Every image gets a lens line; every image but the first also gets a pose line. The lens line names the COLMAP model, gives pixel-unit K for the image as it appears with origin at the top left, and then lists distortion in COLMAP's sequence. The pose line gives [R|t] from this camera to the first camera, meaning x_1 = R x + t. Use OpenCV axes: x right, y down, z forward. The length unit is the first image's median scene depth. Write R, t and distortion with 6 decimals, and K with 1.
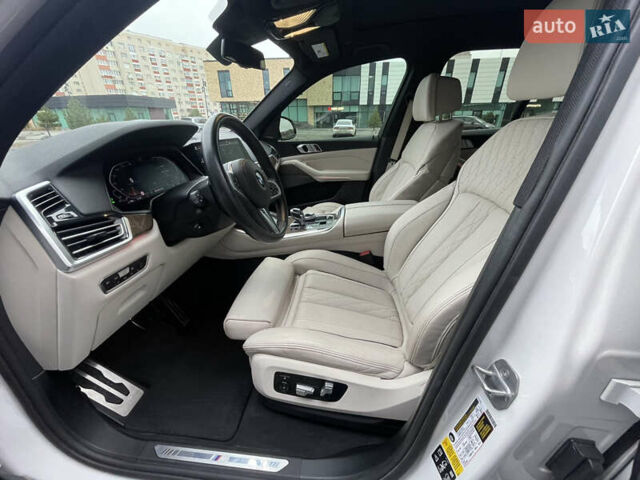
lens RADIAL K [[257.4, 0, 316.9], [0, 257.4, 242.5], [0, 0, 1]] dist [-0.006272, 0.000766]
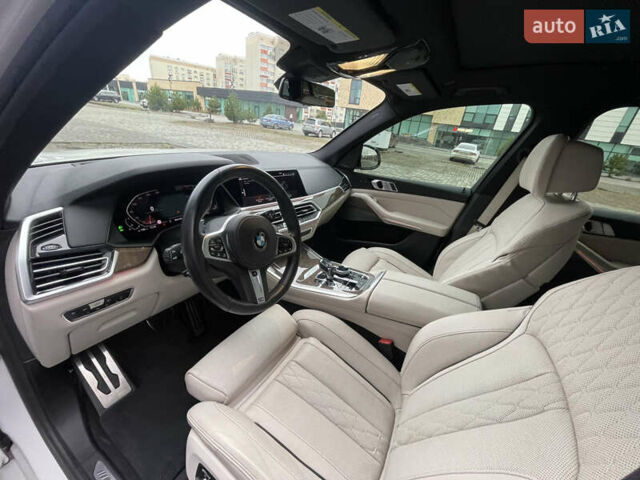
lens RADIAL K [[257.4, 0, 317.6], [0, 257.4, 241.6], [0, 0, 1]] dist [-0.006272, 0.000766]
pose [[0.906424, 0.278003, -0.317978, 0.114162], [-0.287689, 0.957571, 0.017107, -0.146035], [0.309243, 0.075973, 0.947944, 0.102496]]
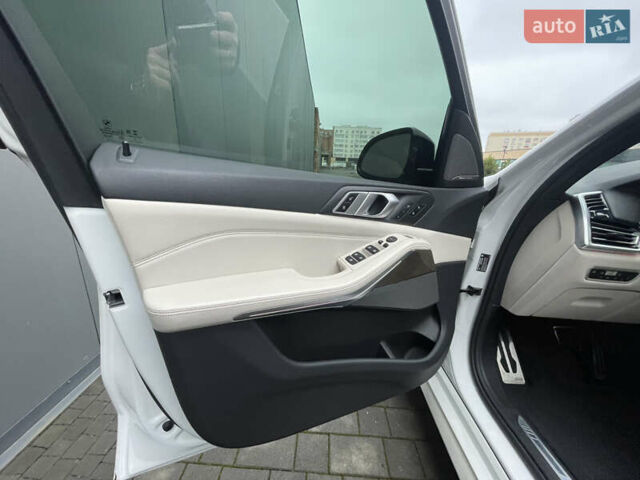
lens RADIAL K [[257.4, 0, 318.1], [0, 257.4, 240.3], [0, 0, 1]] dist [-0.006272, 0.000766]
pose [[0.097742, 0.299753, -0.948997, 0.062455], [-0.471640, 0.853633, 0.221055, 0.131922], [0.876357, 0.425979, 0.224812, -0.177217]]
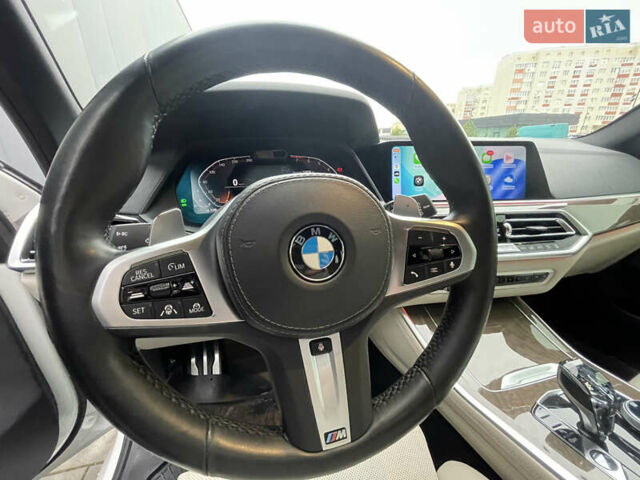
lens RADIAL K [[257.4, 0, 316.6], [0, 257.4, 244.1], [0, 0, 1]] dist [-0.006272, 0.000766]
pose [[0.359502, 0.349319, -0.865295, 0.006393], [-0.398509, 0.895949, 0.196127, -0.141713], [0.843771, 0.274320, 0.461302, 0.408182]]
